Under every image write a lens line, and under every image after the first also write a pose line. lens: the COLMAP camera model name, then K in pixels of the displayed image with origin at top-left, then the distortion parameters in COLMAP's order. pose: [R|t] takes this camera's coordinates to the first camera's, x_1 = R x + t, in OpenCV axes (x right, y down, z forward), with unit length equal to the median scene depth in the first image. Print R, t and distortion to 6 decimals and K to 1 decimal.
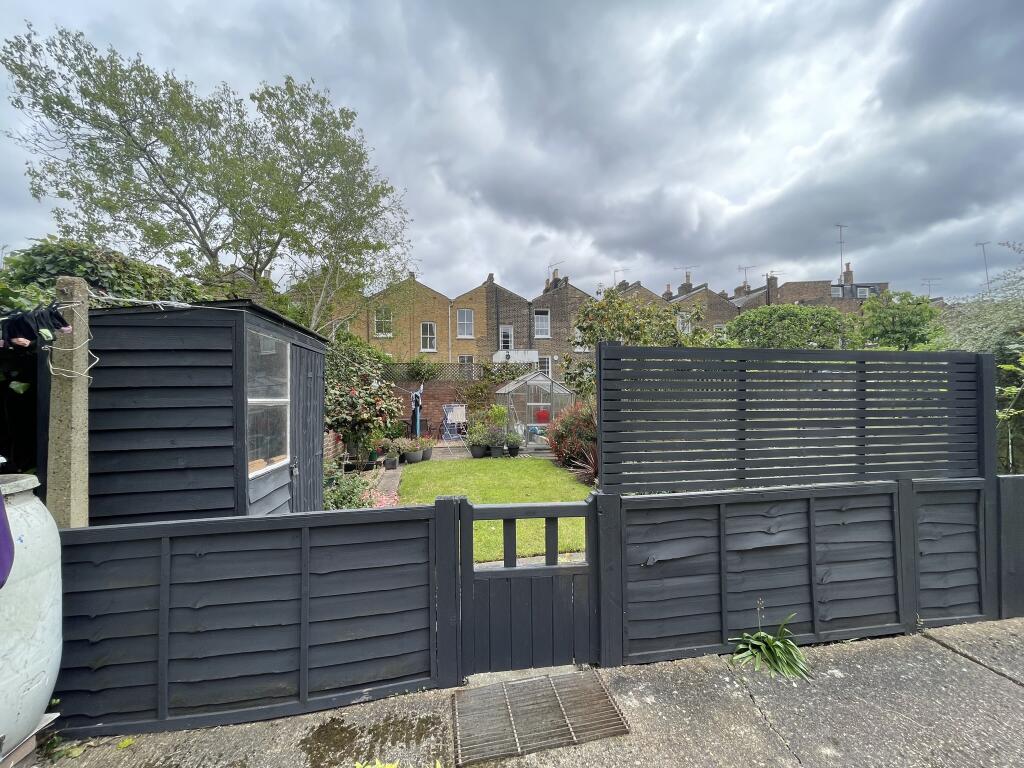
lens RADIAL K [[412.8, 0, 511.7], [0, 412.8, 386.3], [0, 0, 1]] dist [-0.002355, -0.000563]
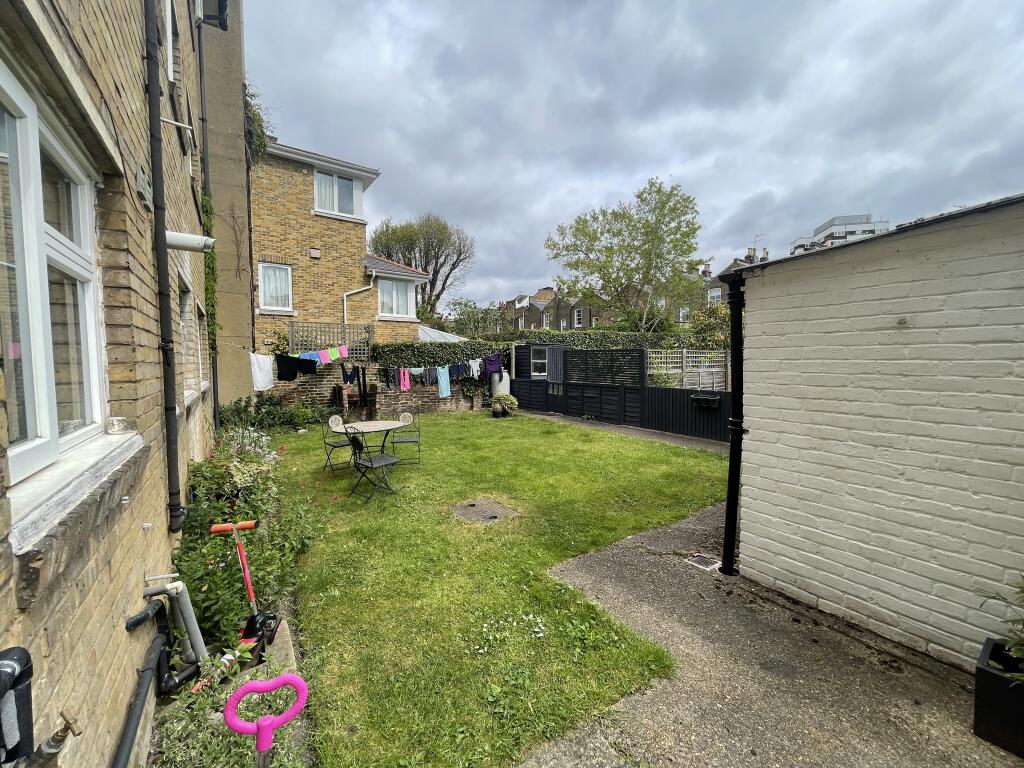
lens RADIAL K [[412.8, 0, 512.5], [0, 412.8, 383.7], [0, 0, 1]] dist [-0.002355, -0.000563]
pose [[0.412075, 0.059001, -0.909238, 4.263410], [0.016274, 0.997265, 0.072089, -0.059154], [0.911005, -0.044503, 0.409988, -1.499525]]
